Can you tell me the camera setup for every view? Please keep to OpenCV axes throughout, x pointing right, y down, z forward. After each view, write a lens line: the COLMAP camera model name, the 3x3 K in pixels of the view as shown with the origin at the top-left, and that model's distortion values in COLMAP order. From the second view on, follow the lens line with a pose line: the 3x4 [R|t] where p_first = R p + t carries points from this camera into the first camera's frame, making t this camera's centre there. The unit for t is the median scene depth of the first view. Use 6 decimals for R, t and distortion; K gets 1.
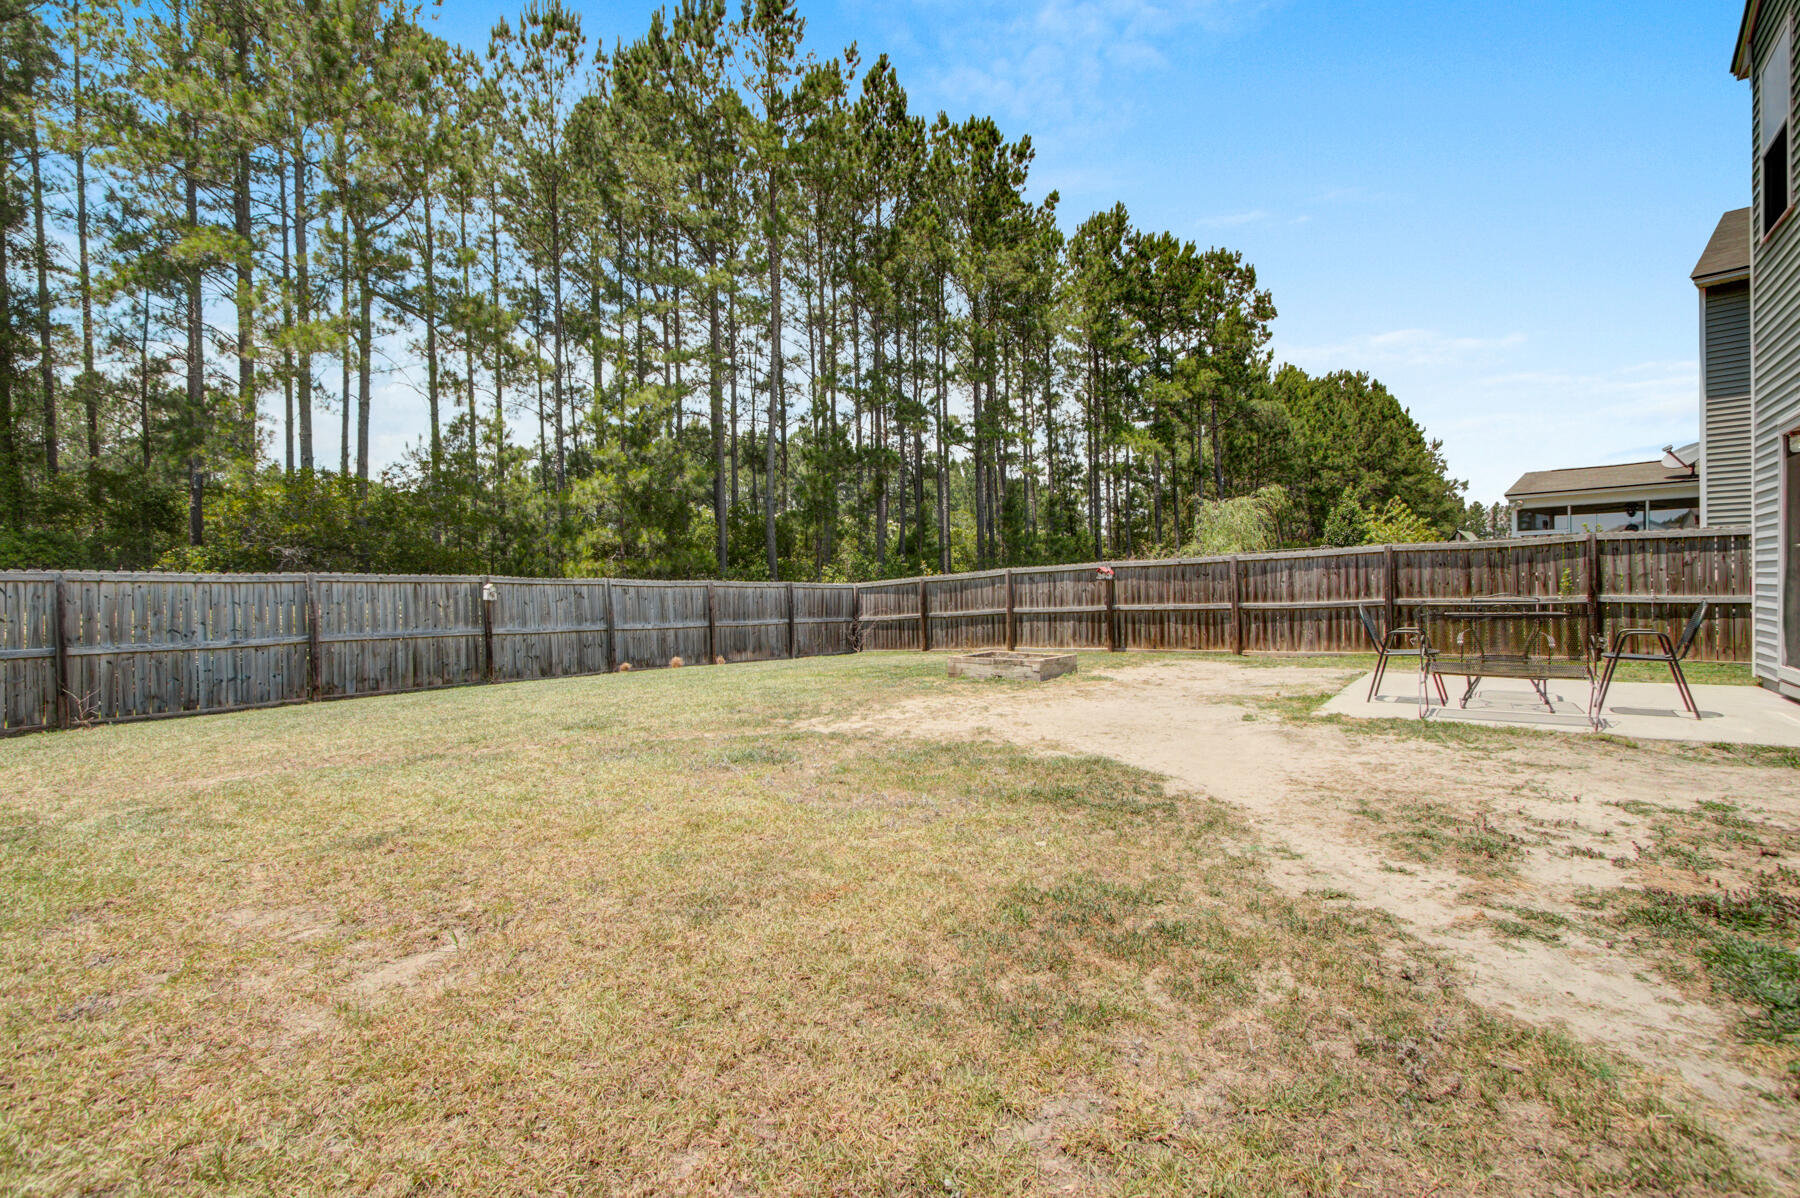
lens RADIAL K [[831.1, 0, 889.5], [0, 831.1, 593.4], [0, 0, 1]] dist [0.001446, 0.005012]
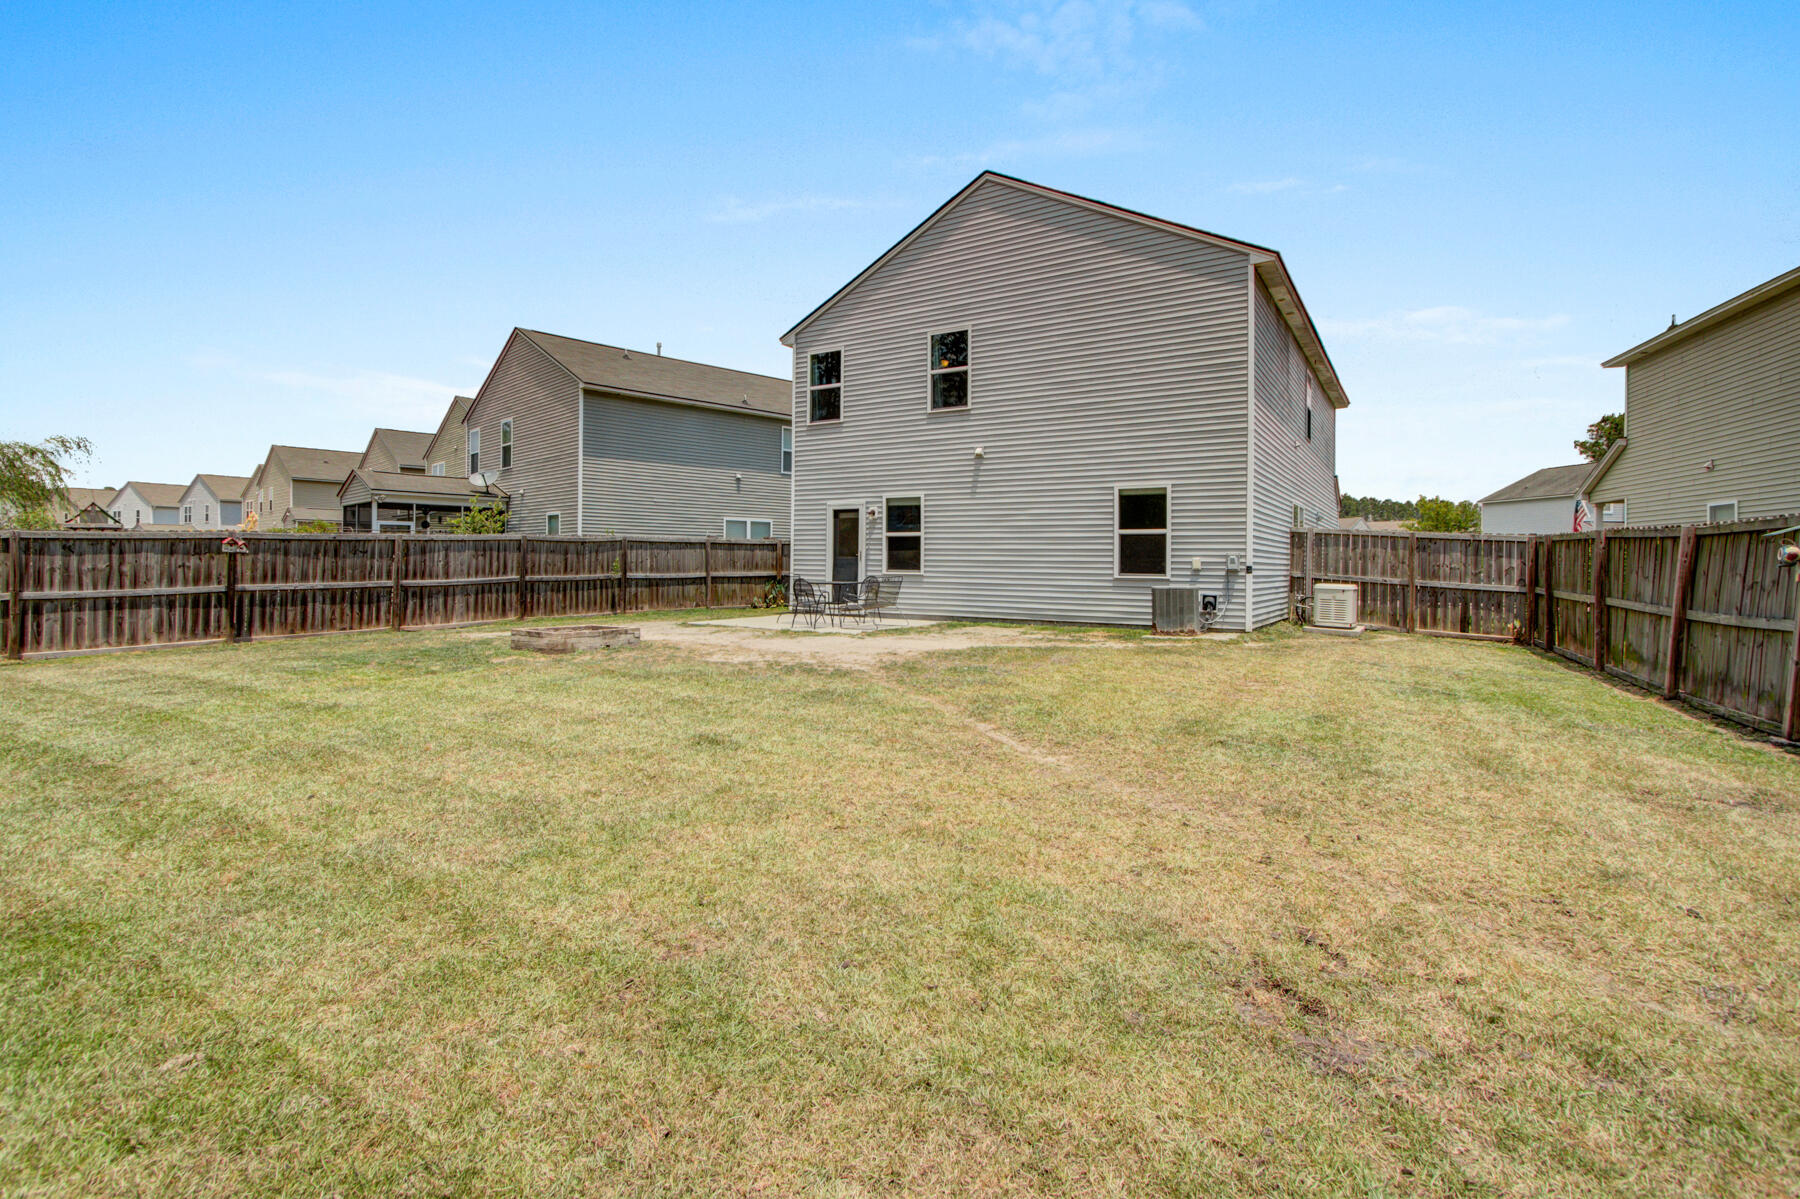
lens RADIAL K [[831.1, 0, 895.7], [0, 831.1, 580.0], [0, 0, 1]] dist [0.001446, 0.005012]
pose [[-0.074613, -0.004210, 0.997204, -0.619764], [-0.001157, 0.999991, 0.004136, 0.005471], [-0.997212, -0.000845, -0.074617, 0.440045]]
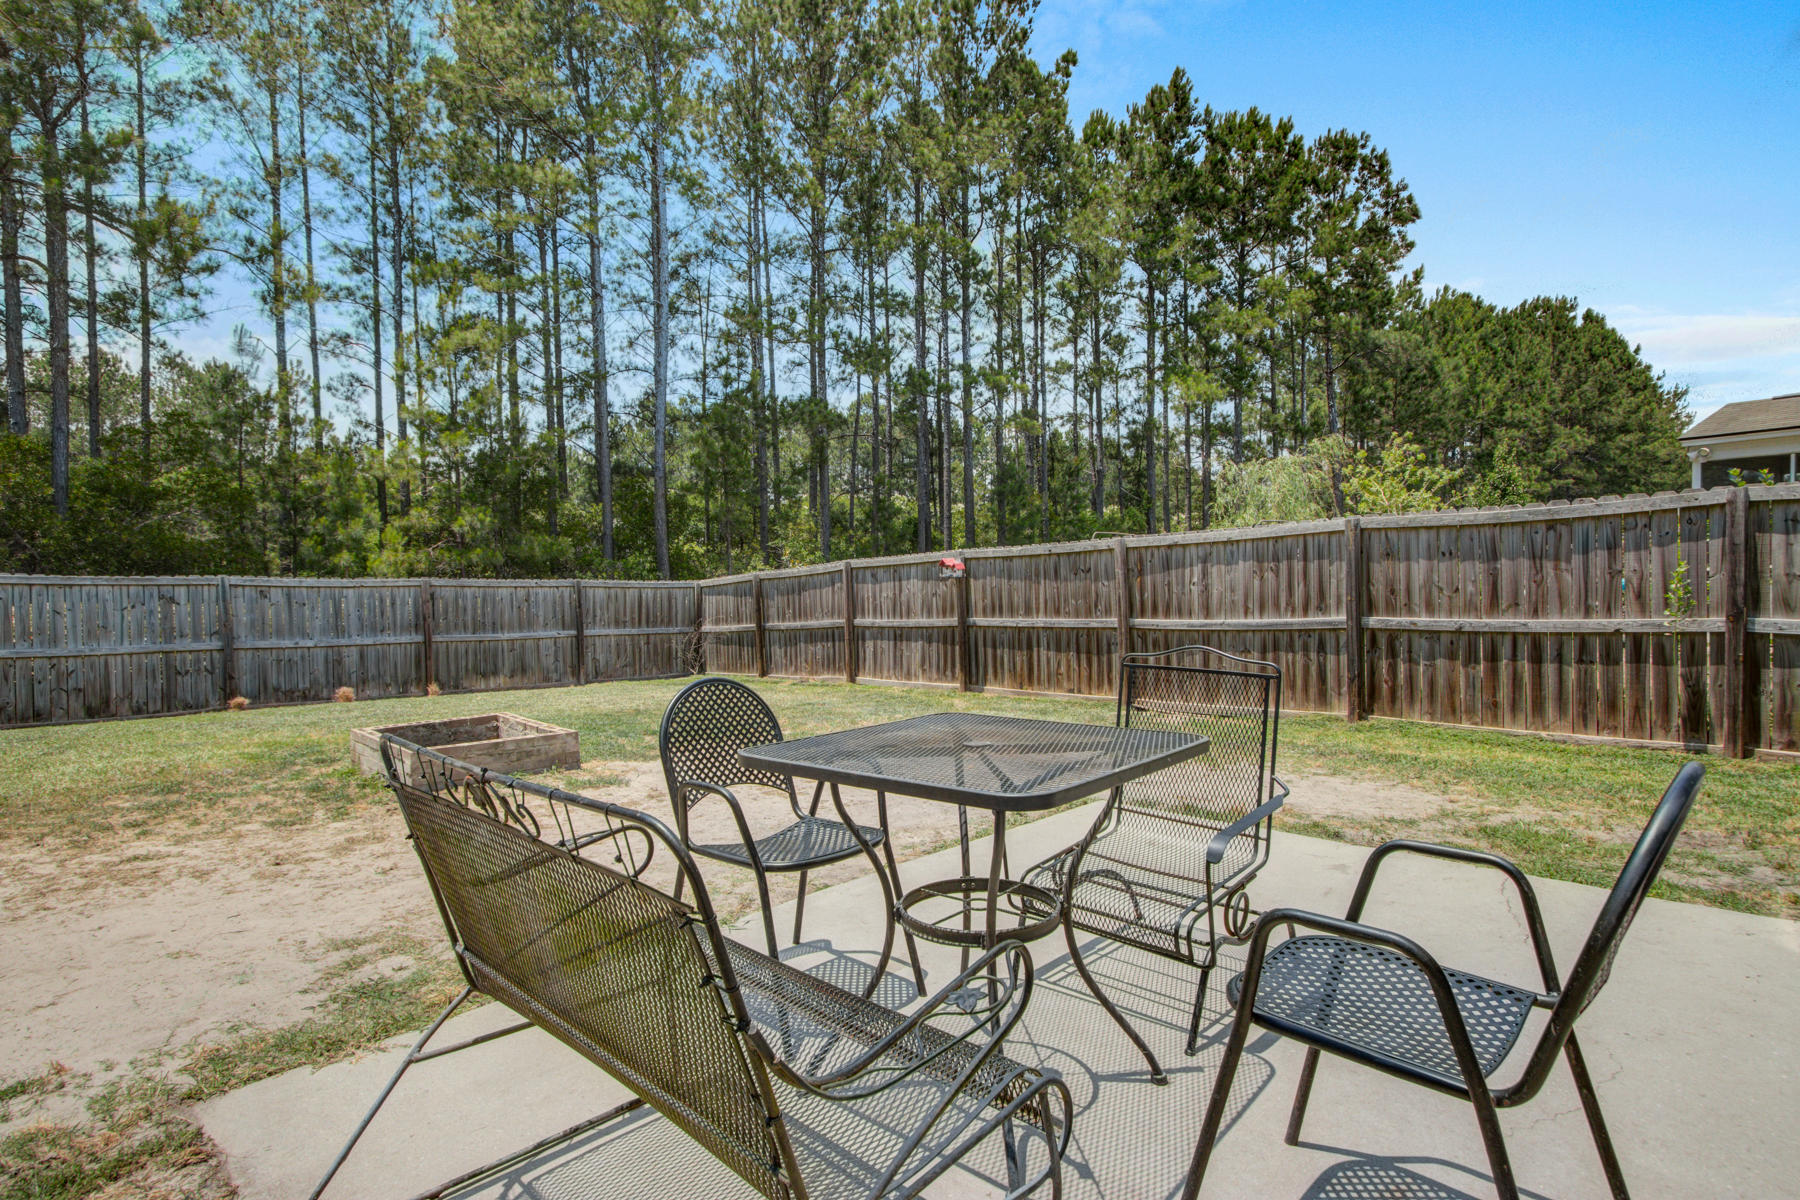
lens RADIAL K [[923.3, 0, 895.7], [0, 923.3, 605.7], [0, 0, 1]] dist [0.006396, 0.000691]
pose [[0.990768, 0.005633, -0.135449, 0.326286], [-0.002631, 0.999747, 0.022337, -0.011598], [0.135541, -0.021774, 0.990533, 0.303941]]
